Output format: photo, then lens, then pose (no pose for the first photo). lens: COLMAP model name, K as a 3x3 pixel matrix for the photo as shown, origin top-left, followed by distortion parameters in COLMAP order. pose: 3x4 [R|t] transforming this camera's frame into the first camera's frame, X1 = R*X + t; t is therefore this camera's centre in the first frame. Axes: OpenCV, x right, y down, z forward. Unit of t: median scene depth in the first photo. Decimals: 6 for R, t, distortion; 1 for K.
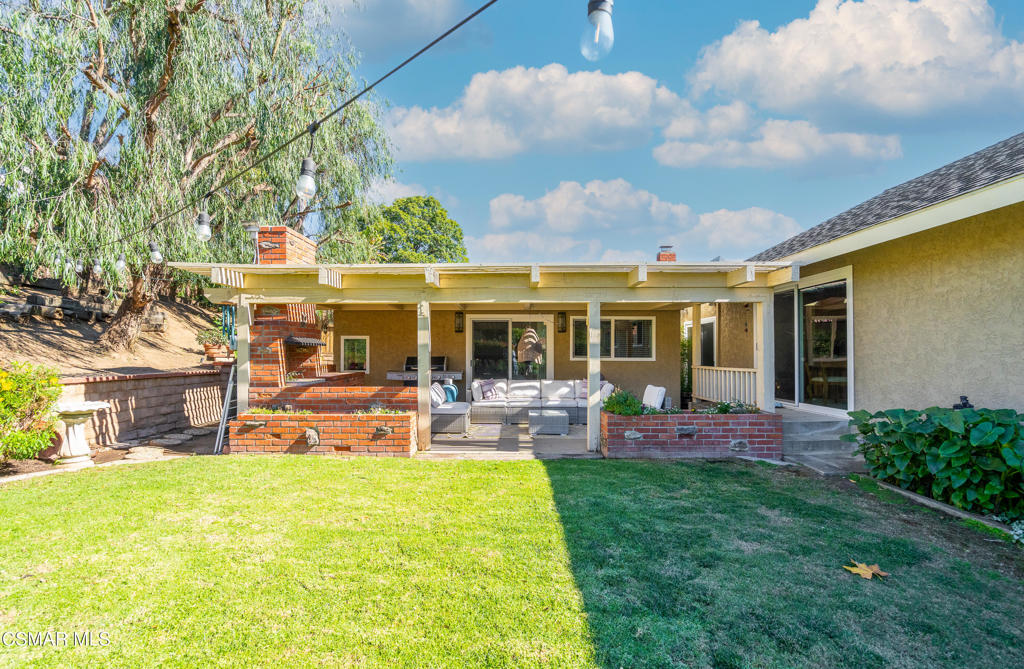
lens RADIAL K [[462.0, 0, 512.0], [0, 462.0, 334.5], [0, 0, 1]] dist [0.000309, 0.000070]
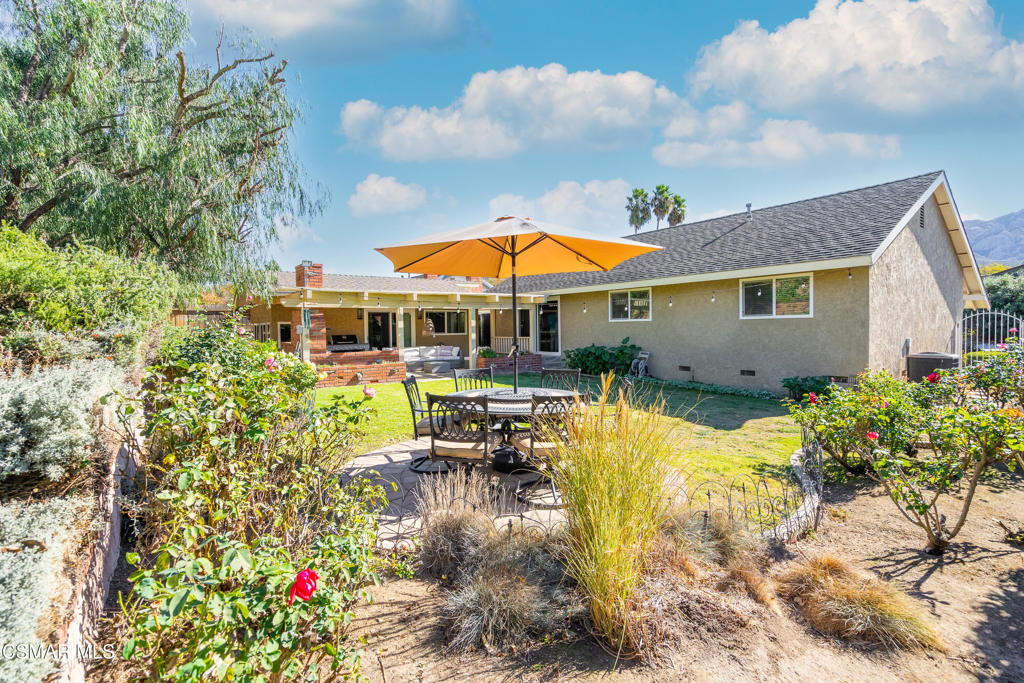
lens RADIAL K [[467.9, 0, 515.5], [0, 467.9, 334.3], [0, 0, 1]] dist [0.000392, 0.000092]
pose [[0.786391, -0.017532, 0.617480, -1.083812], [-0.011860, 0.998984, 0.043469, -0.048460], [-0.617615, -0.041507, 0.785384, -0.909581]]
